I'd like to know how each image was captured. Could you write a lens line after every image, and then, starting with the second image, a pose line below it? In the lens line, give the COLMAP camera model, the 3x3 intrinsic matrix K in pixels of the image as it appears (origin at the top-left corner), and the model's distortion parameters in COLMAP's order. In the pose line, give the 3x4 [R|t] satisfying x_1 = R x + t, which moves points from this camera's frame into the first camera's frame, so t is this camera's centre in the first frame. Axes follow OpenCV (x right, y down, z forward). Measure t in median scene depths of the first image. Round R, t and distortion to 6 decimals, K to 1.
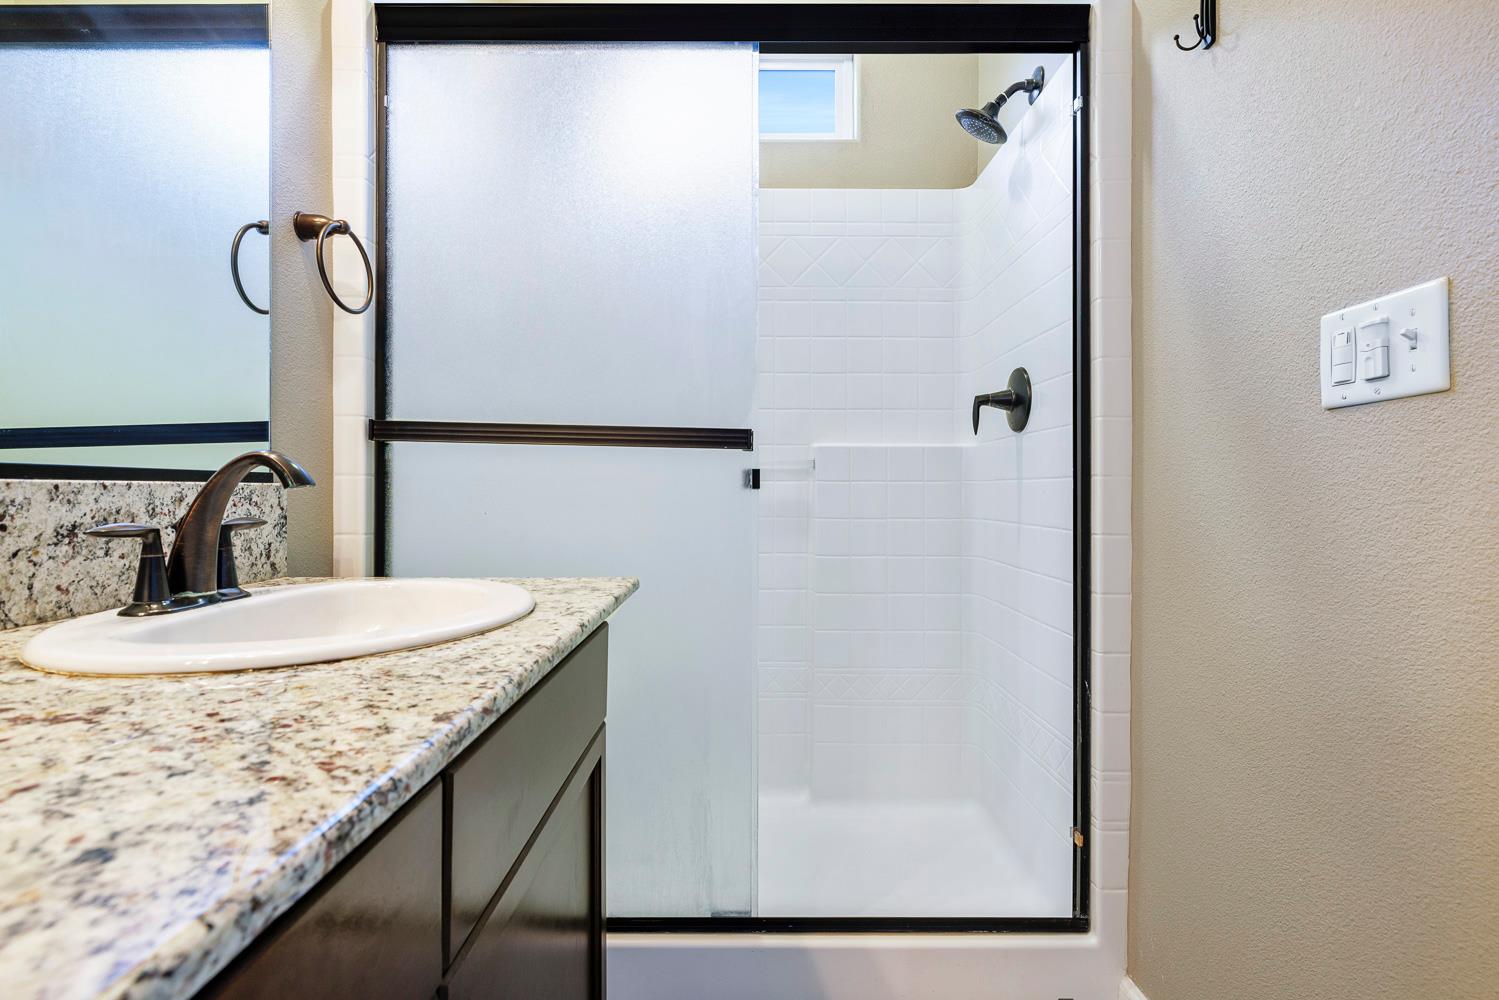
lens RADIAL K [[731.6, 0, 748.7], [0, 731.6, 488.3], [0, 0, 1]] dist [-0.000132, -0.000025]
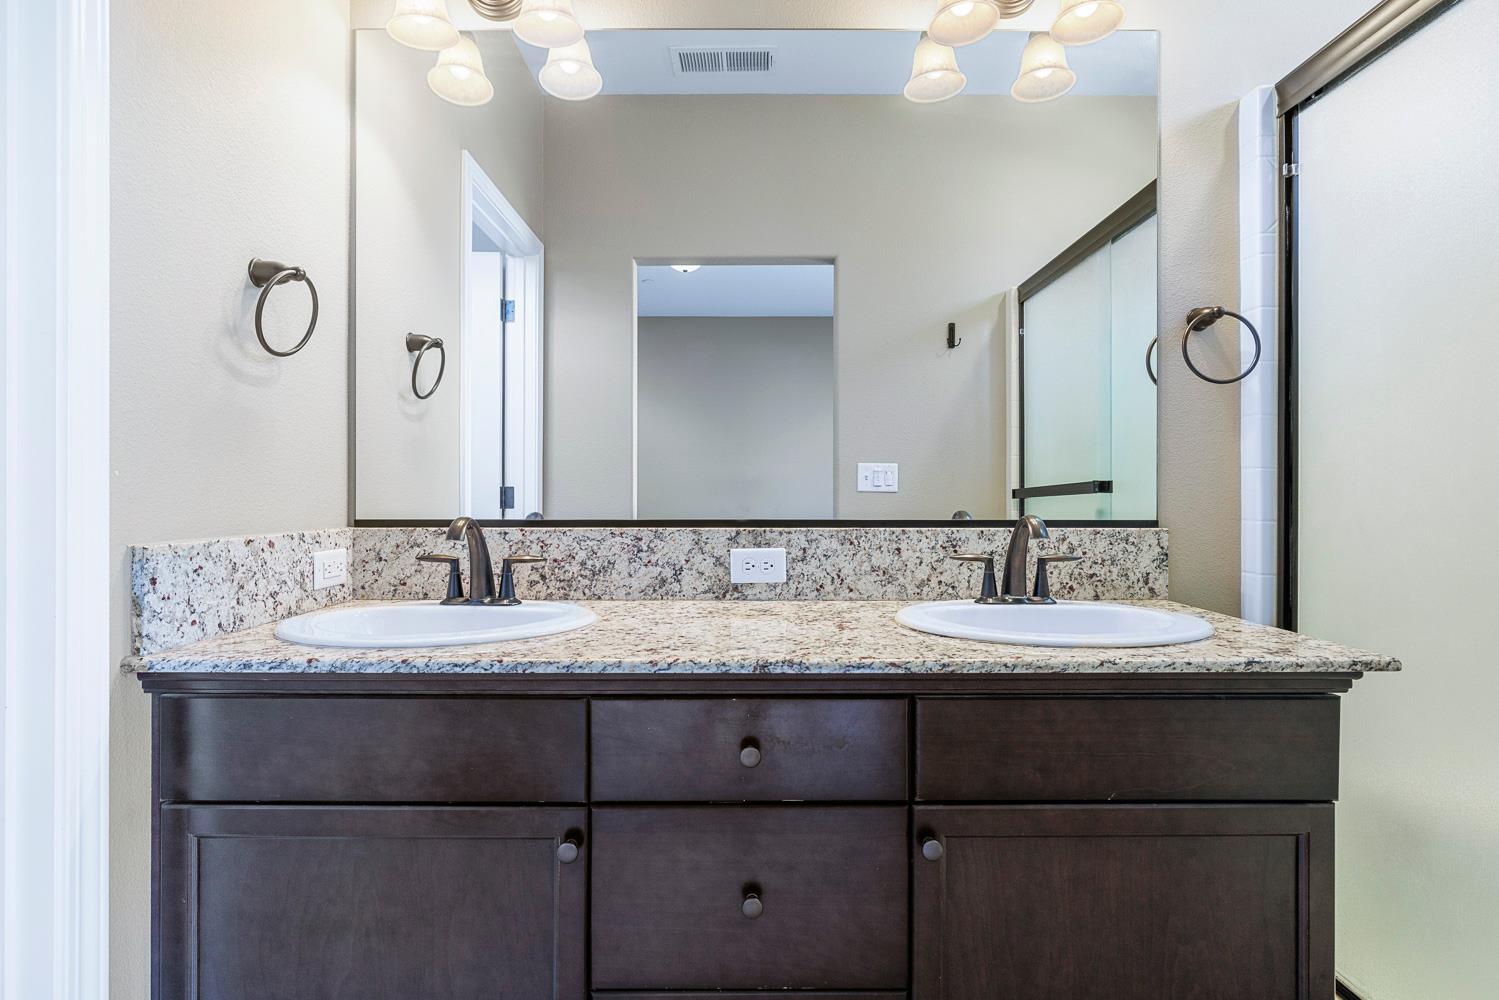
lens RADIAL K [[751.6, 0, 747.7], [0, 751.6, 492.2], [0, 0, 1]] dist [-0.001798, -0.000003]
pose [[-0.003971, -0.002969, -0.999988, 0.758464], [0.002435, 0.999993, -0.002979, -0.073960], [0.999989, -0.002447, -0.003964, 0.278263]]
